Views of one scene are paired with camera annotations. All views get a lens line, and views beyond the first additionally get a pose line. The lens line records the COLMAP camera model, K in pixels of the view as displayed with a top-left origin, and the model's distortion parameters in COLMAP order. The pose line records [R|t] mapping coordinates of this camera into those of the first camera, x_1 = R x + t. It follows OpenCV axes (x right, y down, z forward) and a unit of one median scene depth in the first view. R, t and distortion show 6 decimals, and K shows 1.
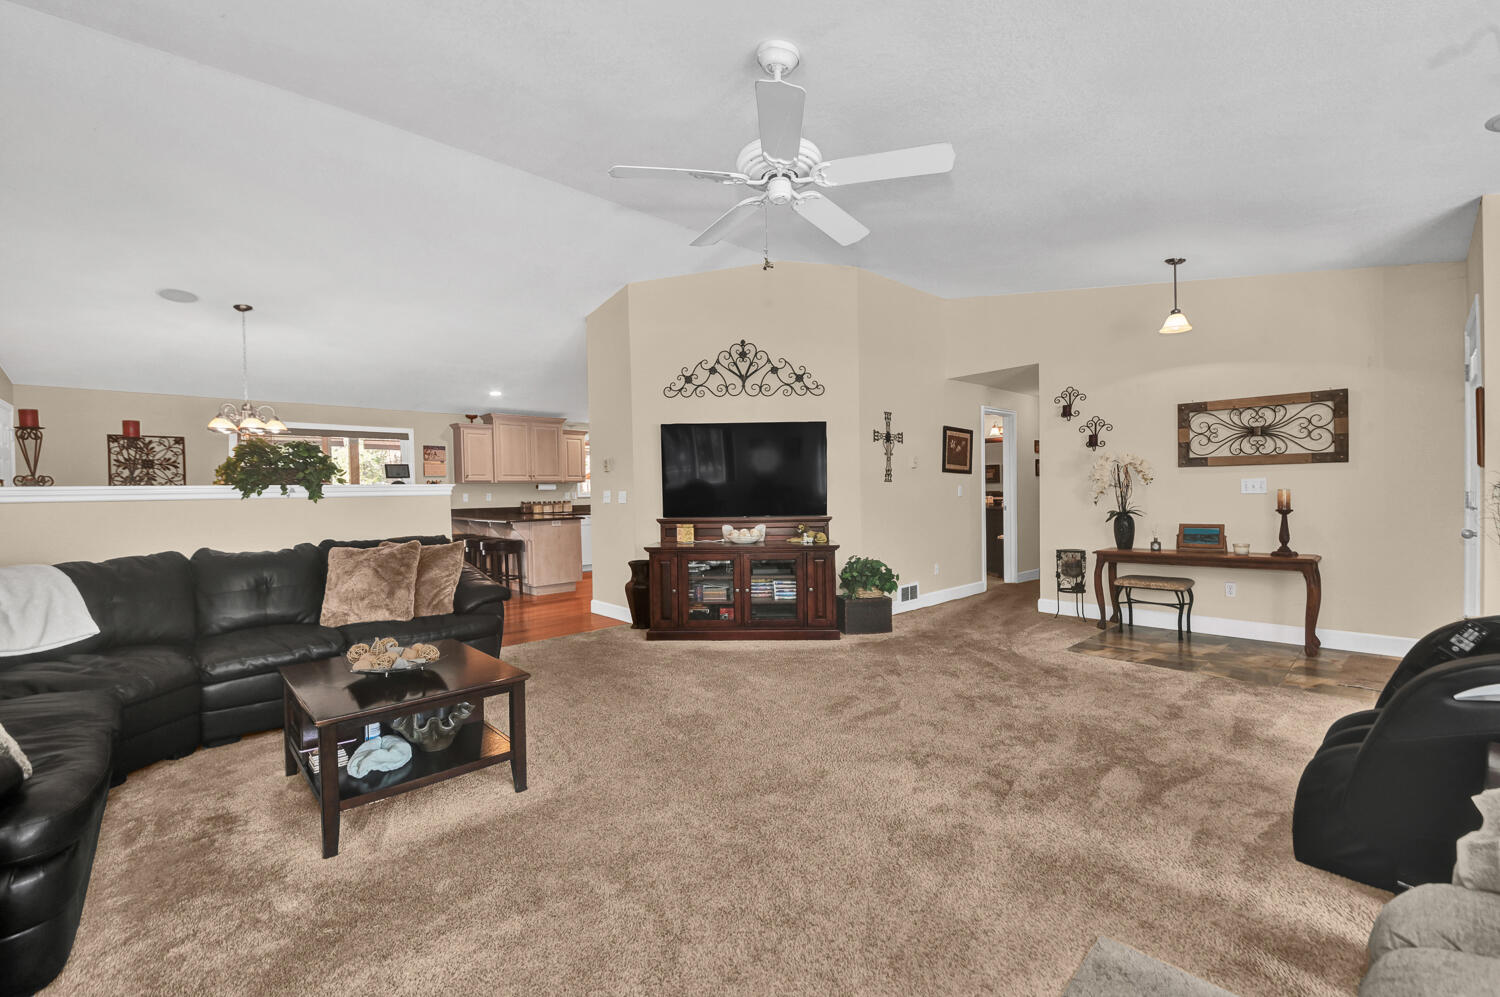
lens RADIAL K [[643.2, 0, 750.0], [0, 643.2, 498.5], [0, 0, 1]] dist [0.000110, -0.000340]
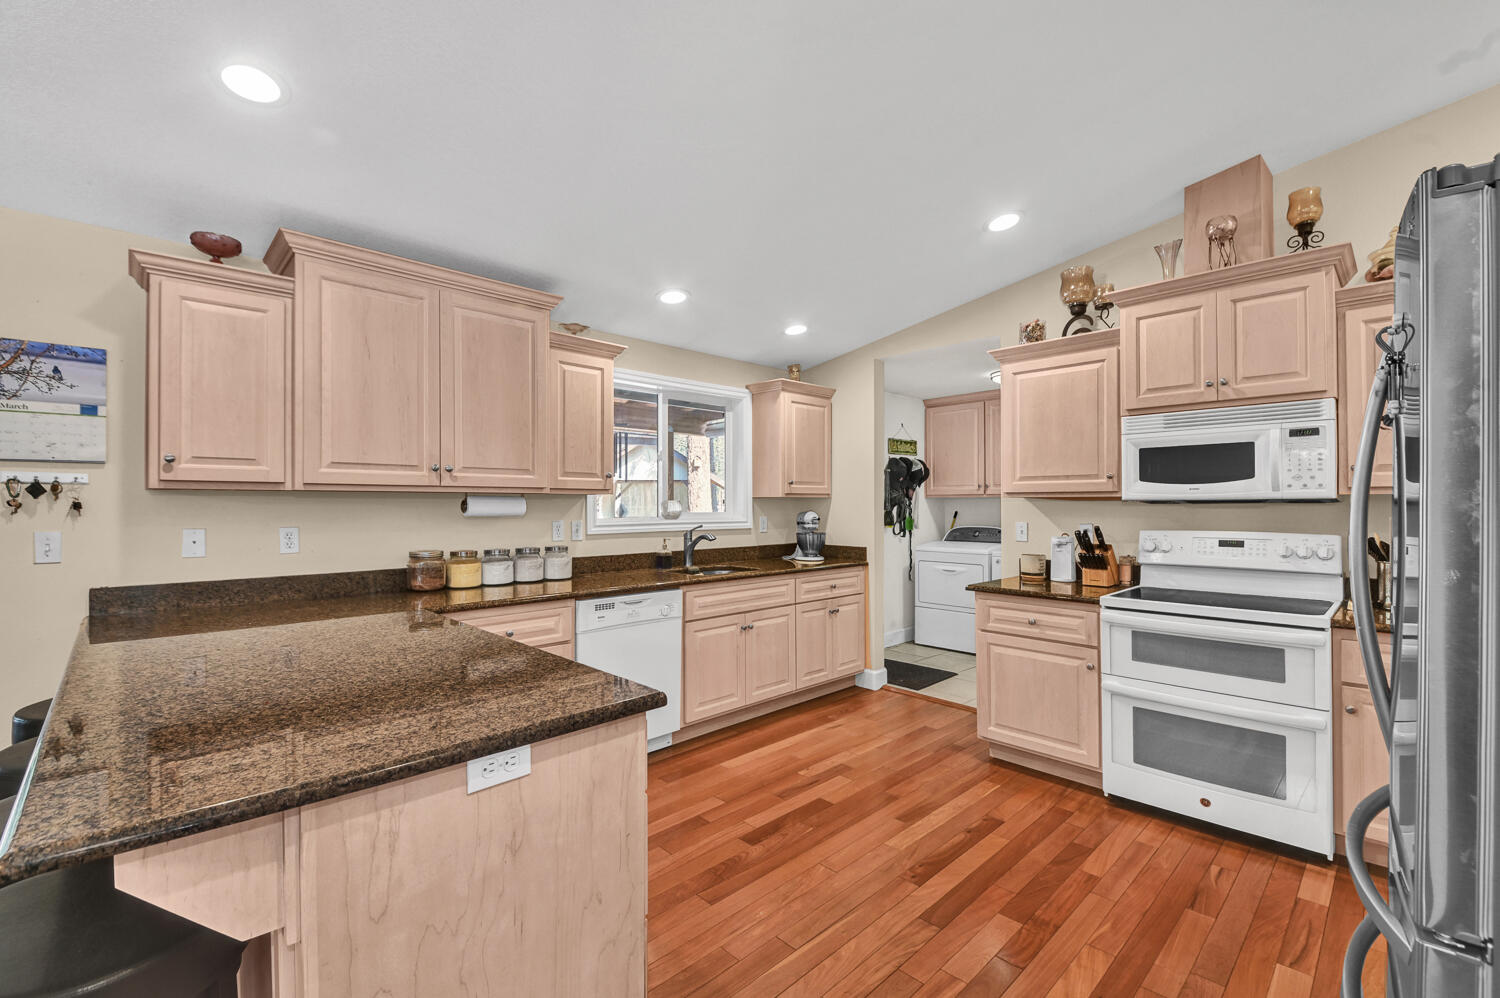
lens RADIAL K [[643.2, 0, 750.0], [0, 643.2, 499.0], [0, 0, 1]] dist [0.000110, -0.000340]
pose [[0.999306, 0.017614, 0.032832, -0.205428], [-0.017007, 0.999681, -0.018660, -0.018058], [-0.033150, 0.018089, 0.999287, 0.694248]]
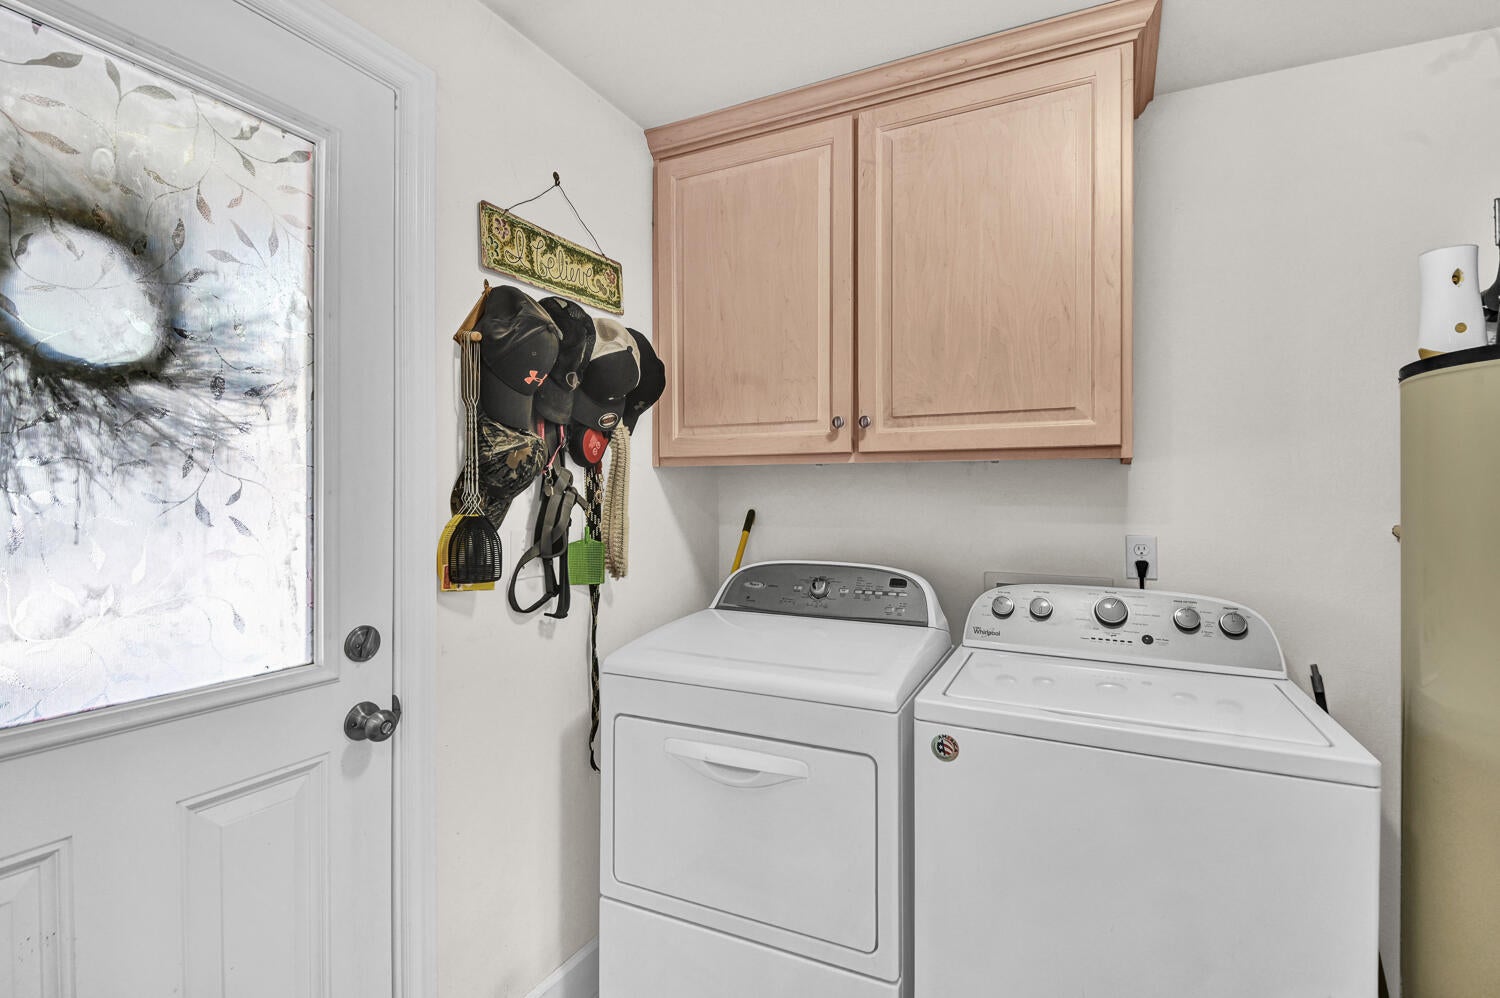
lens RADIAL K [[790.2, 0, 769.6], [0, 790.2, 493.7], [0, 0, 1]] dist [0.020781, -0.000090]
pose [[0.929463, 0.017103, 0.368518, -0.058103], [-0.011421, 0.999780, -0.017595, -0.023019], [-0.368737, 0.012145, 0.929454, 1.117369]]
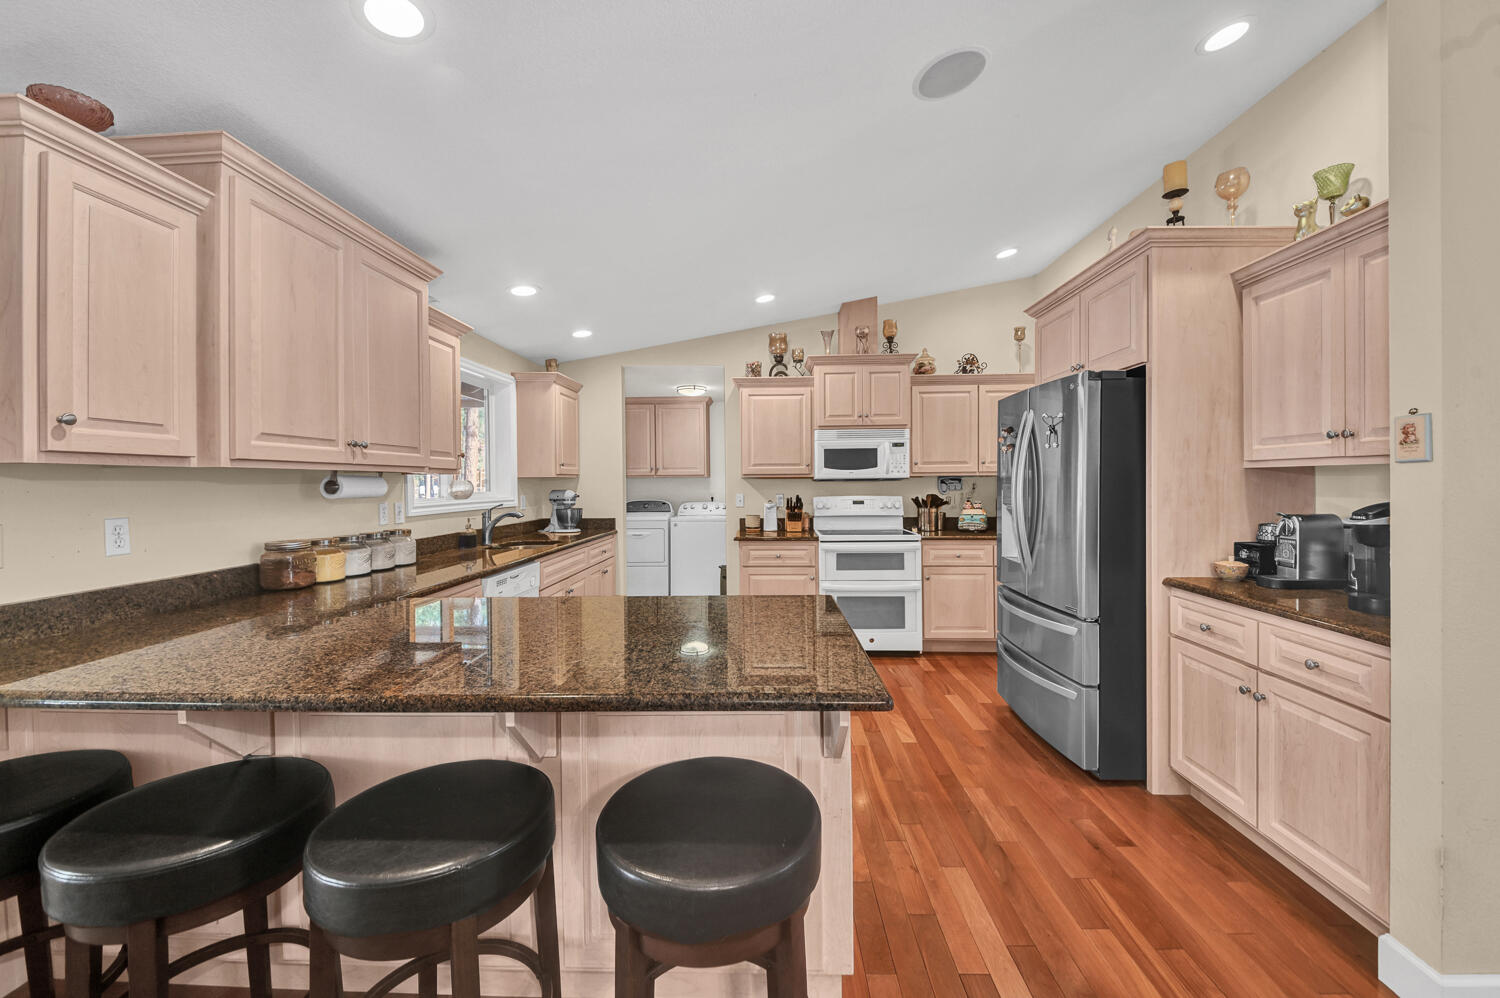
lens RADIAL K [[566.2, 0, 753.4], [0, 566.2, 479.2], [0, 0, 1]] dist [0.012713, -0.010798]
pose [[0.692615, 0.015786, 0.721135, -0.392543], [0.004219, 0.999655, -0.025934, -0.014290], [-0.721295, 0.021005, 0.692309, 0.716298]]
